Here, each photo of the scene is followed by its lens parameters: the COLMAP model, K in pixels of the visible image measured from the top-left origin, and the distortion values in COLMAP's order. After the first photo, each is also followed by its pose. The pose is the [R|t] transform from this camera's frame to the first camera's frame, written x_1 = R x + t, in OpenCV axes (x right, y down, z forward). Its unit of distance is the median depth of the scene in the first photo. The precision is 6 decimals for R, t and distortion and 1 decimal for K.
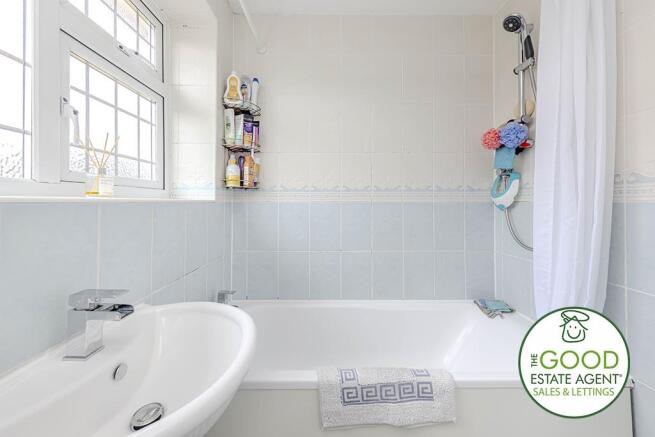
lens RADIAL K [[246.3, 0, 325.3], [0, 246.3, 197.4], [0, 0, 1]] dist [-0.000013, -0.000009]
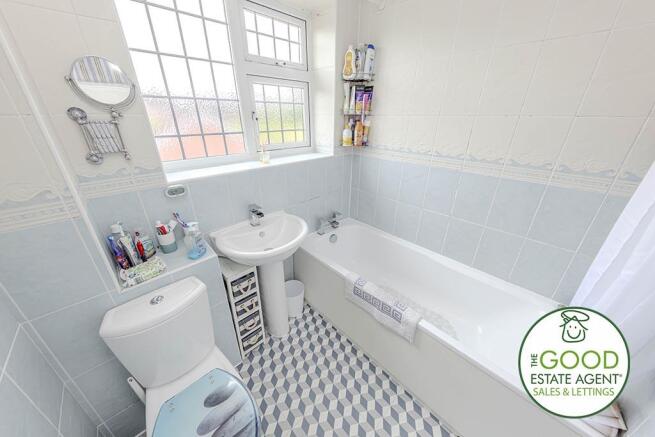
lens RADIAL K [[223.3, 0, 325.8], [0, 223.3, 212.5], [0, 0, 1]] dist [0.001548, 0.000098]
pose [[0.686545, 0.296398, -0.663931, 0.508324], [0.006644, 0.910543, 0.413362, -0.225902], [0.727057, -0.288202, 0.623159, 0.003939]]
